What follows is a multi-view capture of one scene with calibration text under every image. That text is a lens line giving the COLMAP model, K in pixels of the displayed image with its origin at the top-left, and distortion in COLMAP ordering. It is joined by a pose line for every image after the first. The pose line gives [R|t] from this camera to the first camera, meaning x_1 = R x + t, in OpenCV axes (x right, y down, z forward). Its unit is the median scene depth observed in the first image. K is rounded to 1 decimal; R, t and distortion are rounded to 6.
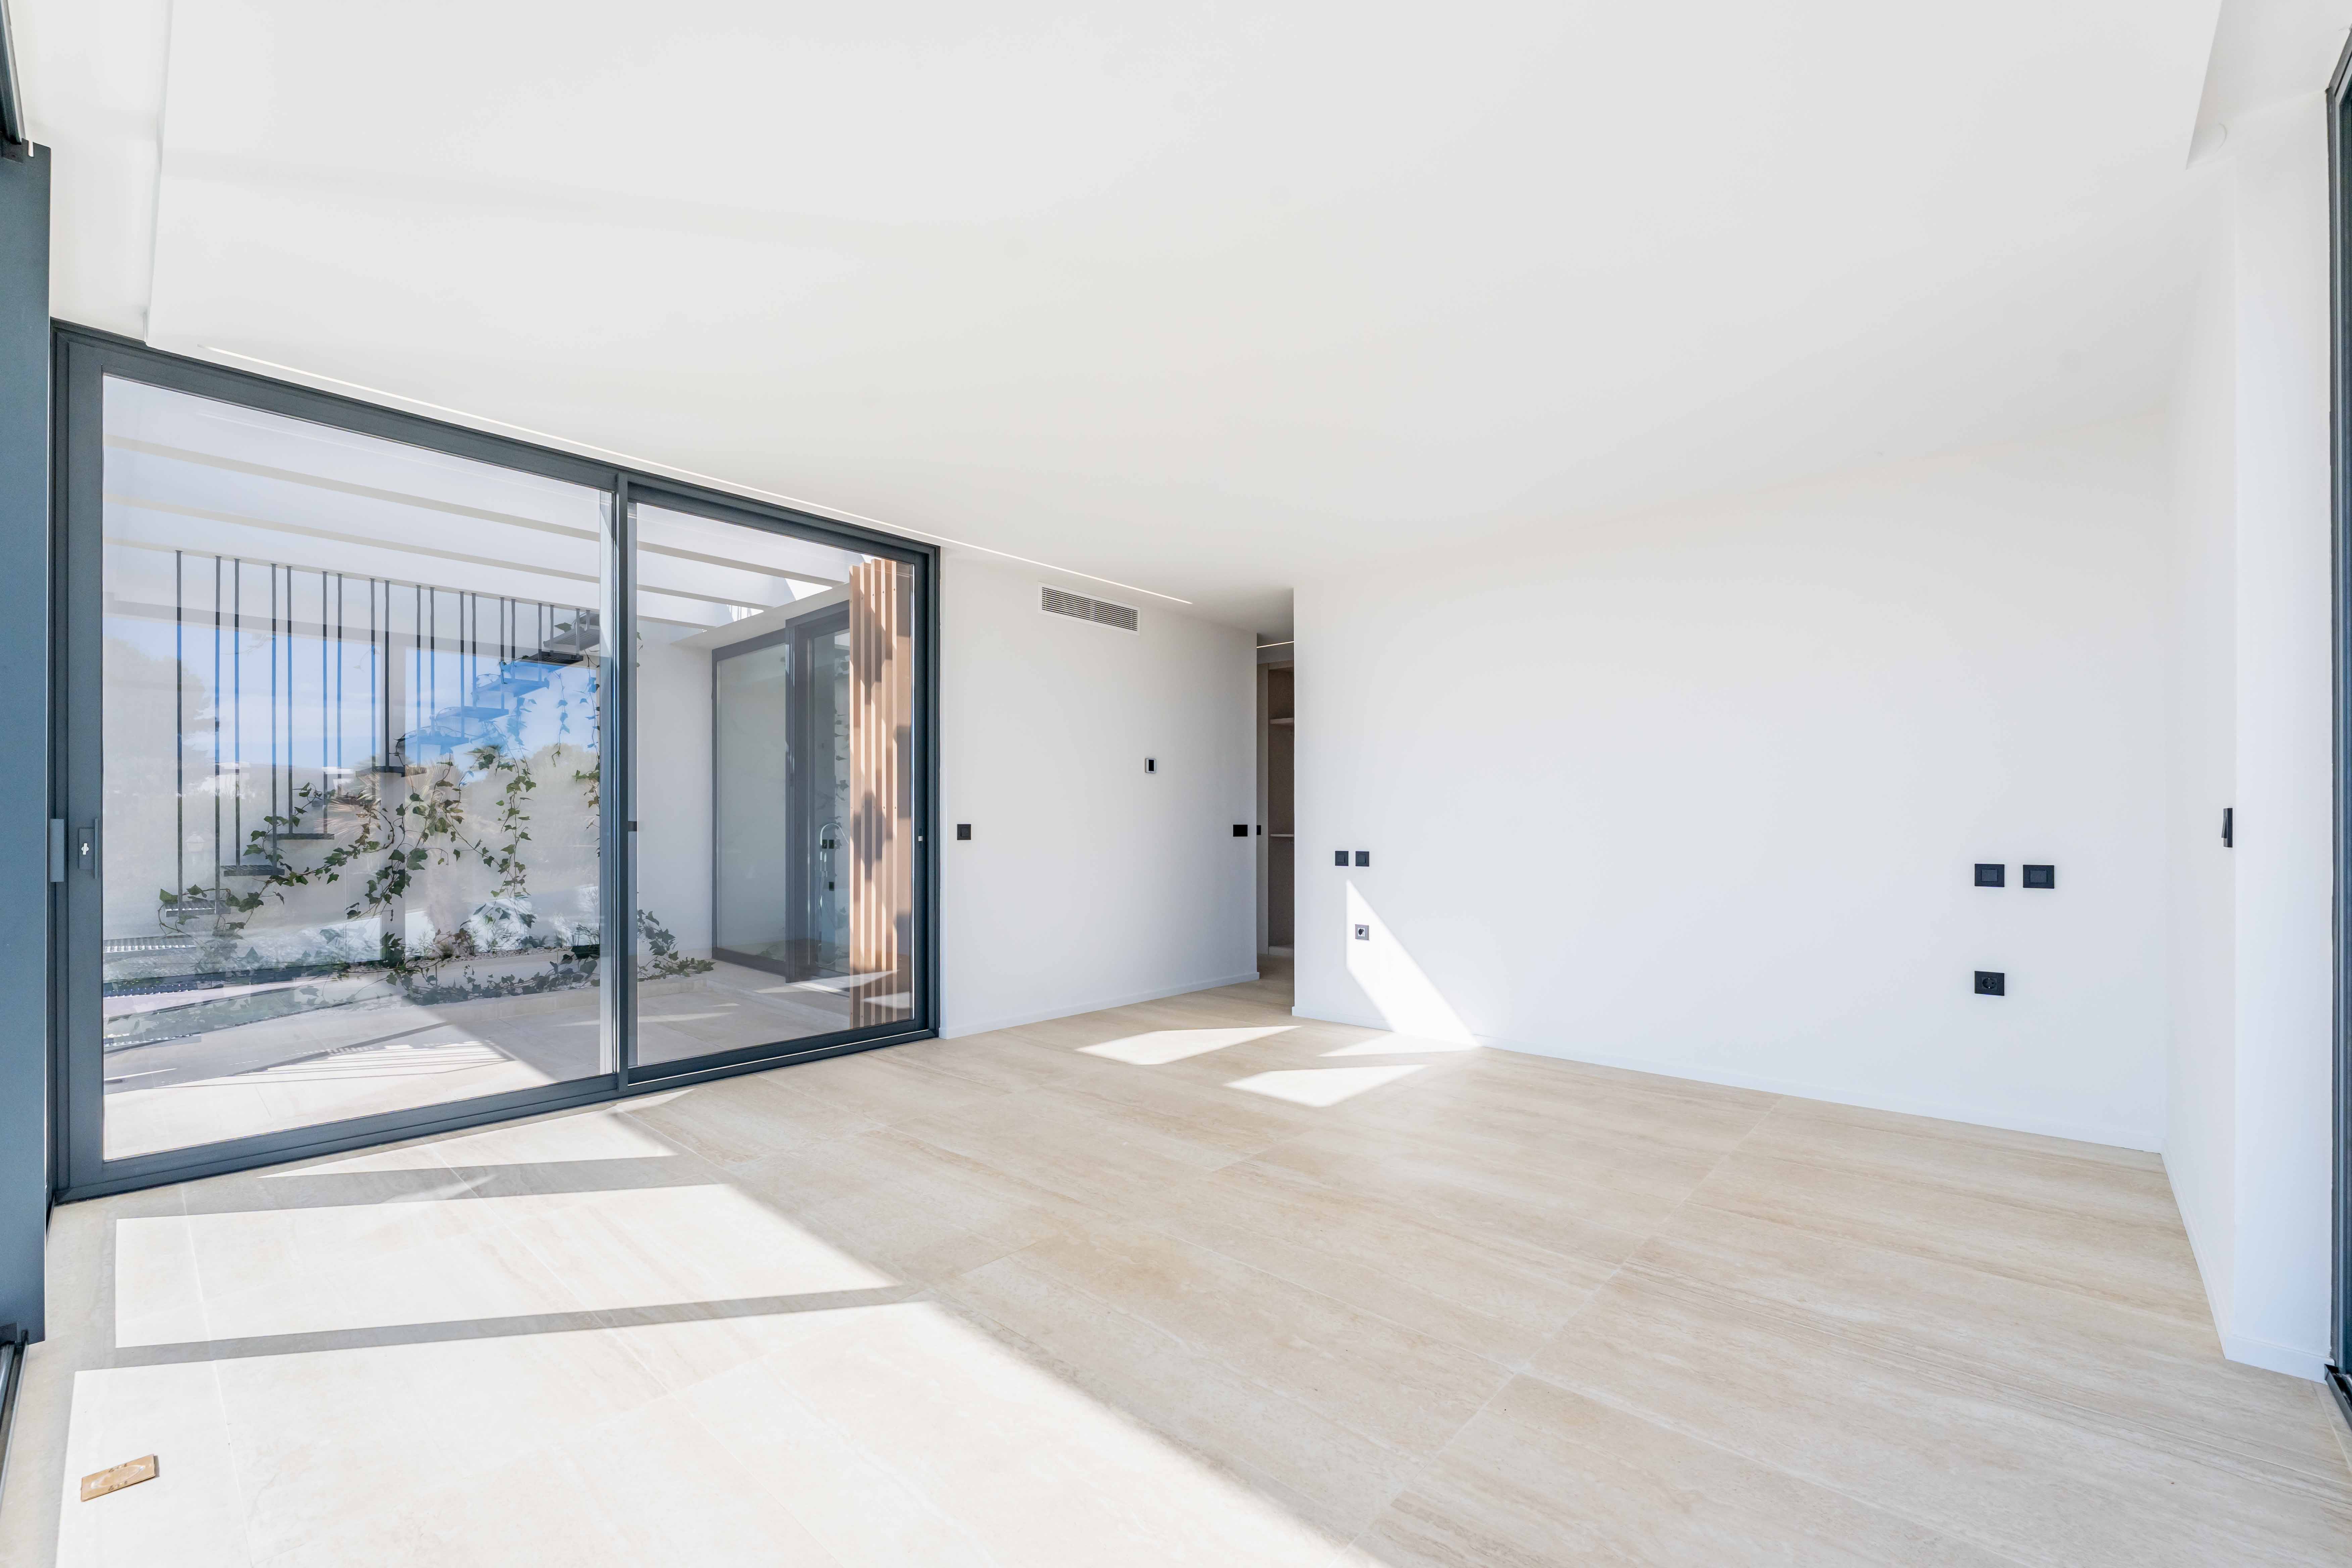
lens RADIAL K [[946.0, 0, 1184.2], [0, 946.0, 822.1], [0, 0, 1]] dist [-0.001838, 0.000396]
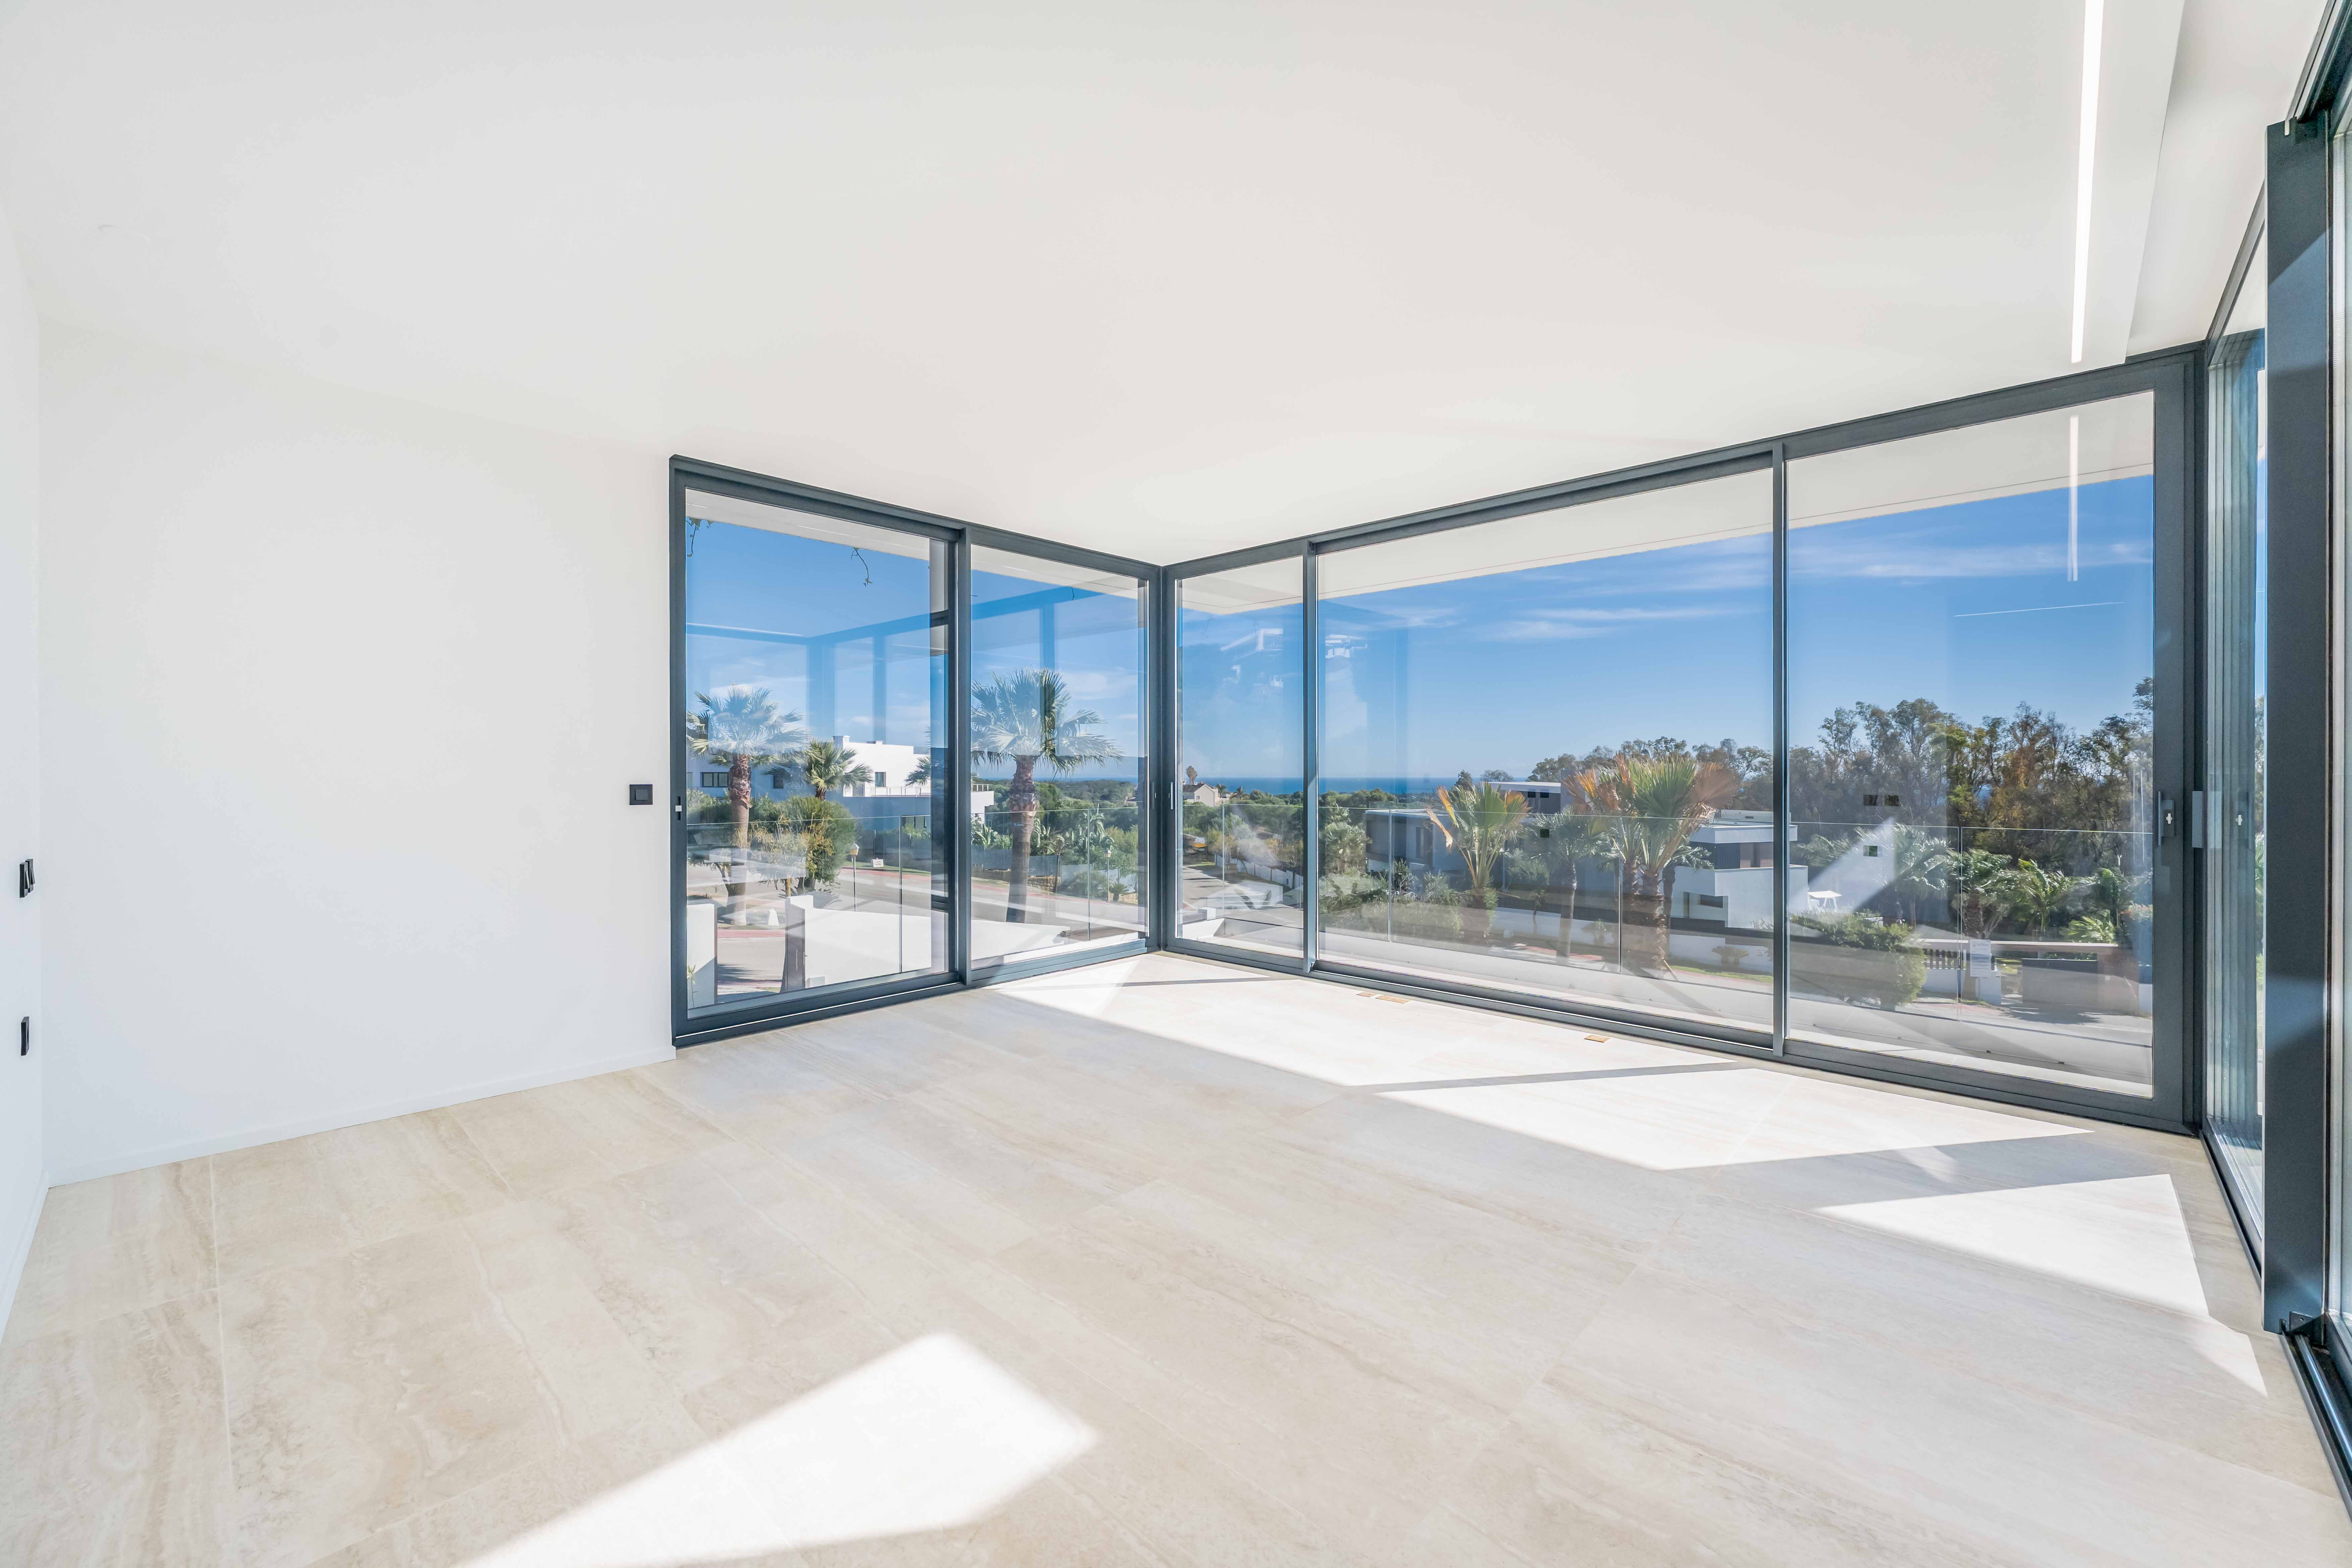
lens RADIAL K [[946.0, 0, 1167.3], [0, 946.0, 780.2], [0, 0, 1]] dist [-0.001838, 0.000396]
pose [[-0.999242, 0.002027, 0.038867, -0.015646], [0.002279, 0.999977, 0.006447, -0.024415], [-0.038853, 0.006531, -0.999224, 1.916463]]
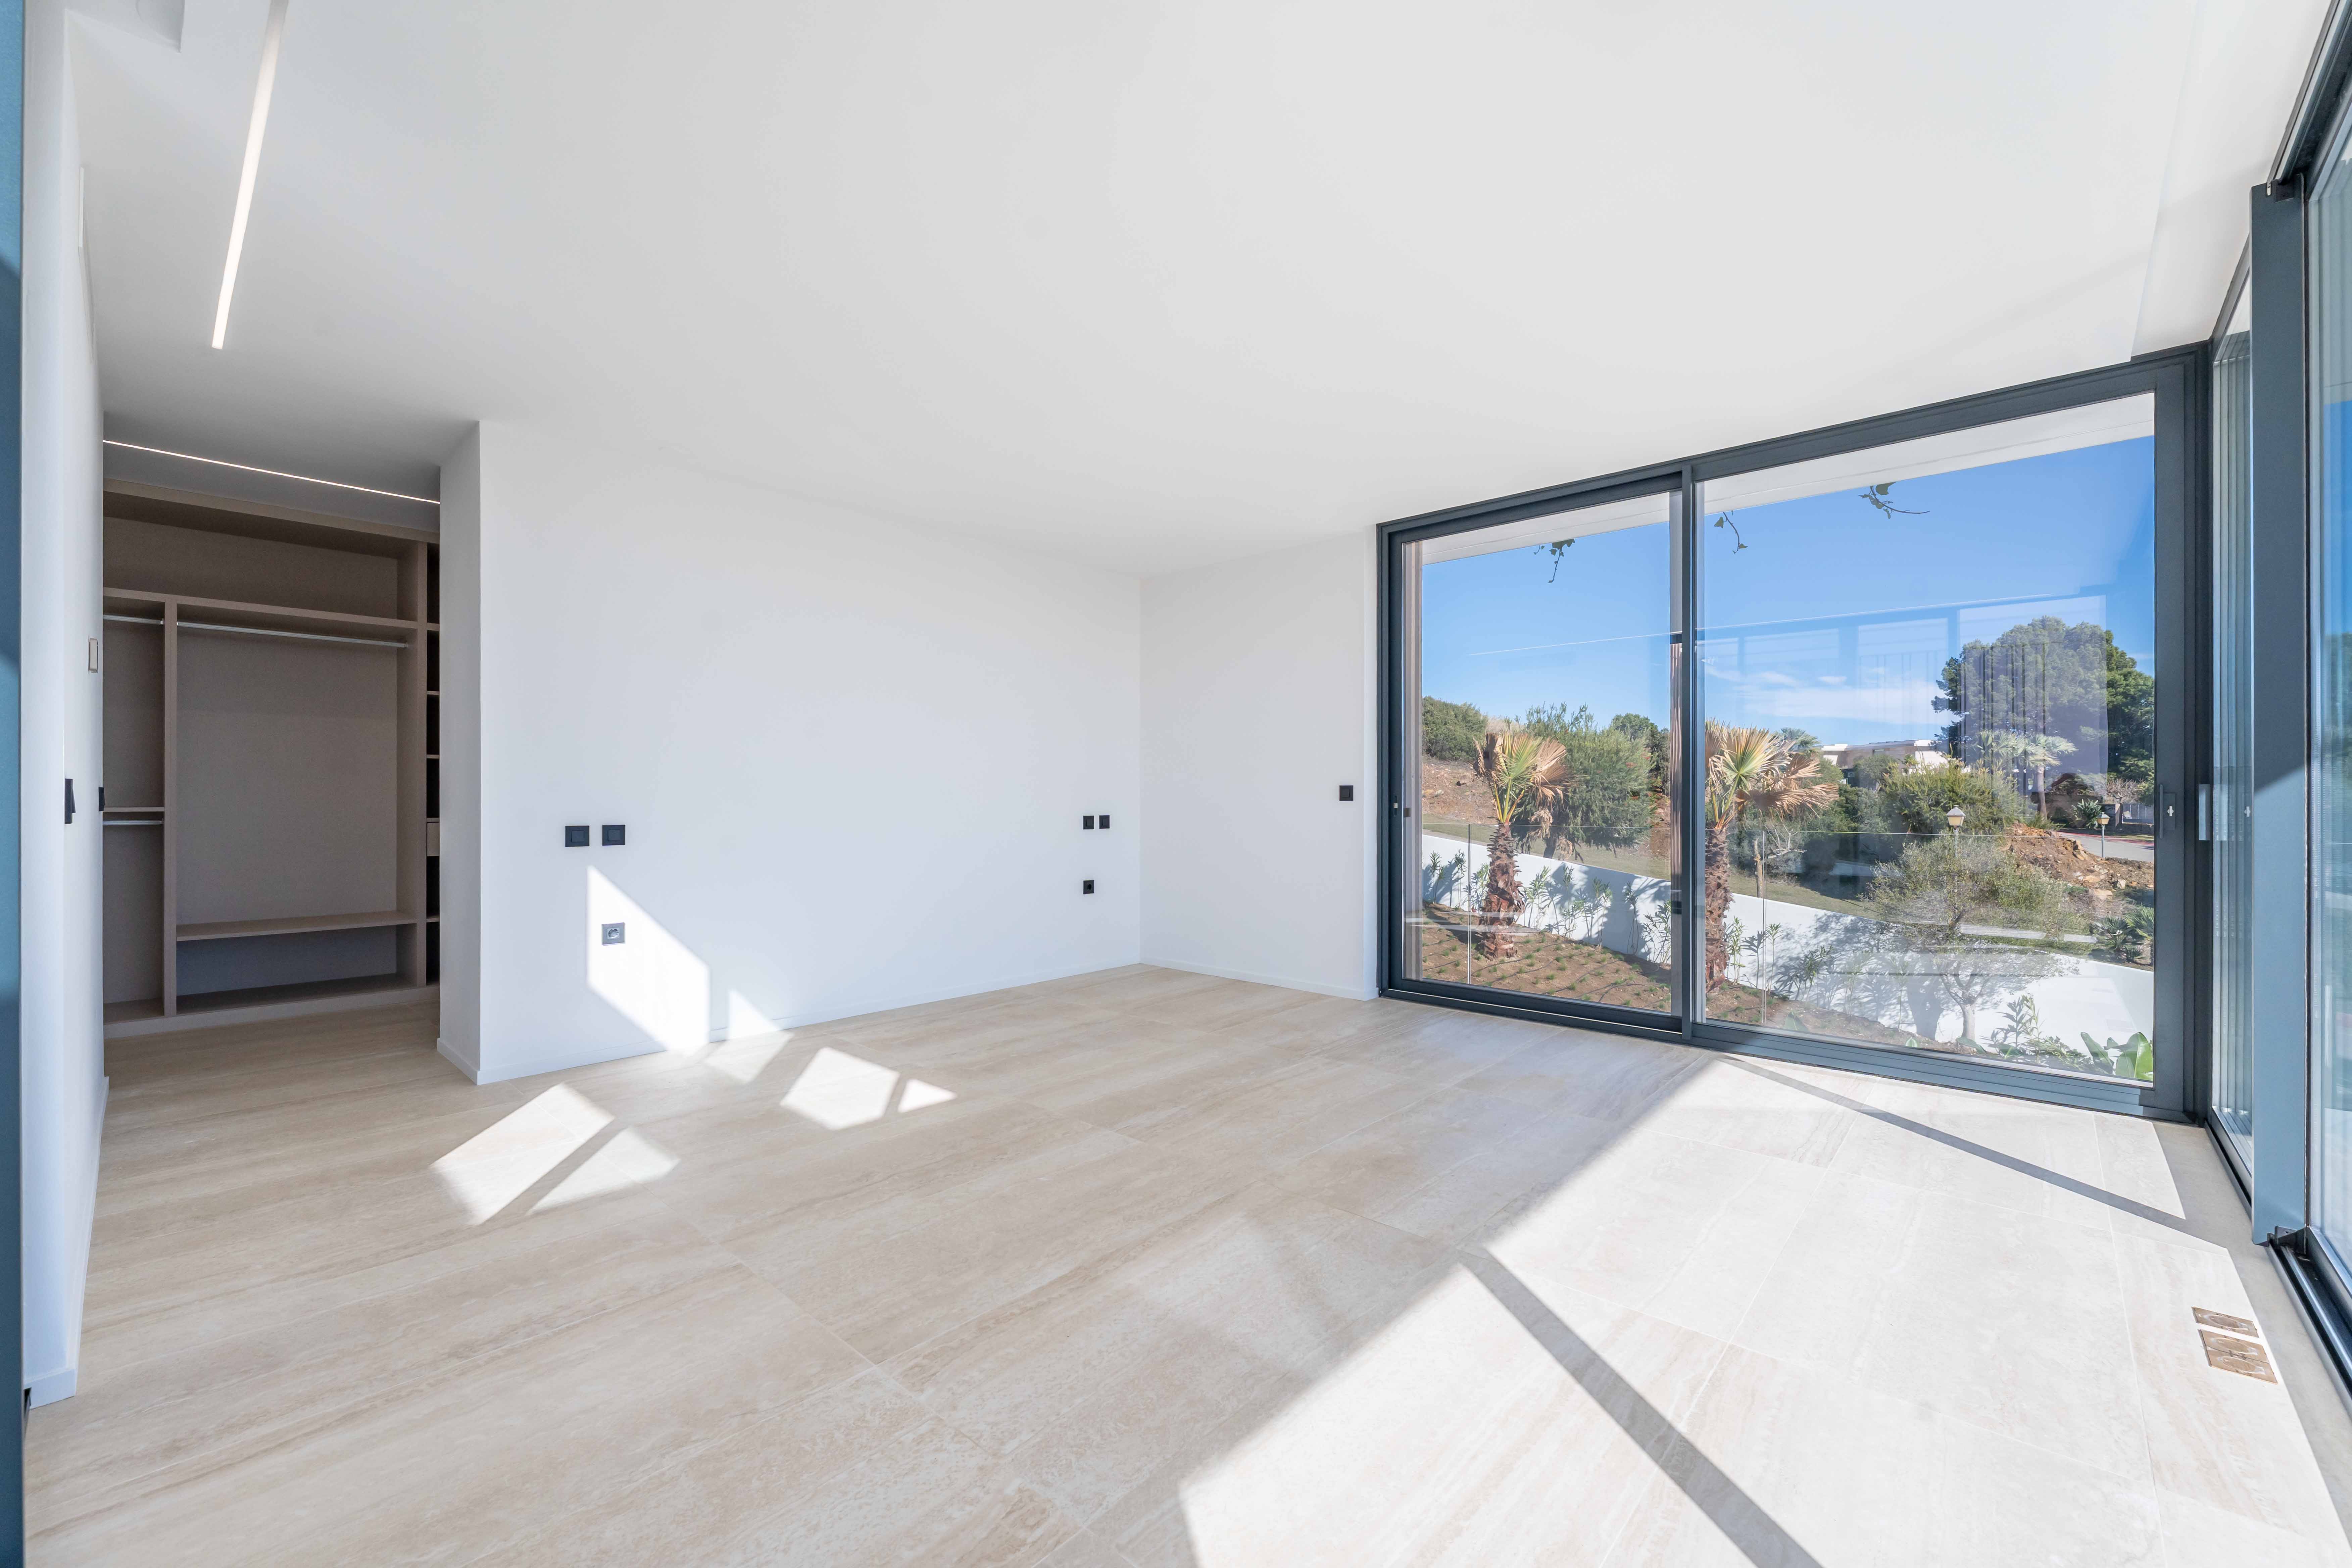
lens RADIAL K [[946.0, 0, 1161.3], [0, 946.0, 794.4], [0, 0, 1]] dist [-0.001838, 0.000396]
pose [[0.027139, 0.002291, 0.999629, -0.950876], [-0.004657, 0.999987, -0.002166, 0.011035], [-0.999621, -0.004596, 0.027149, 0.955736]]
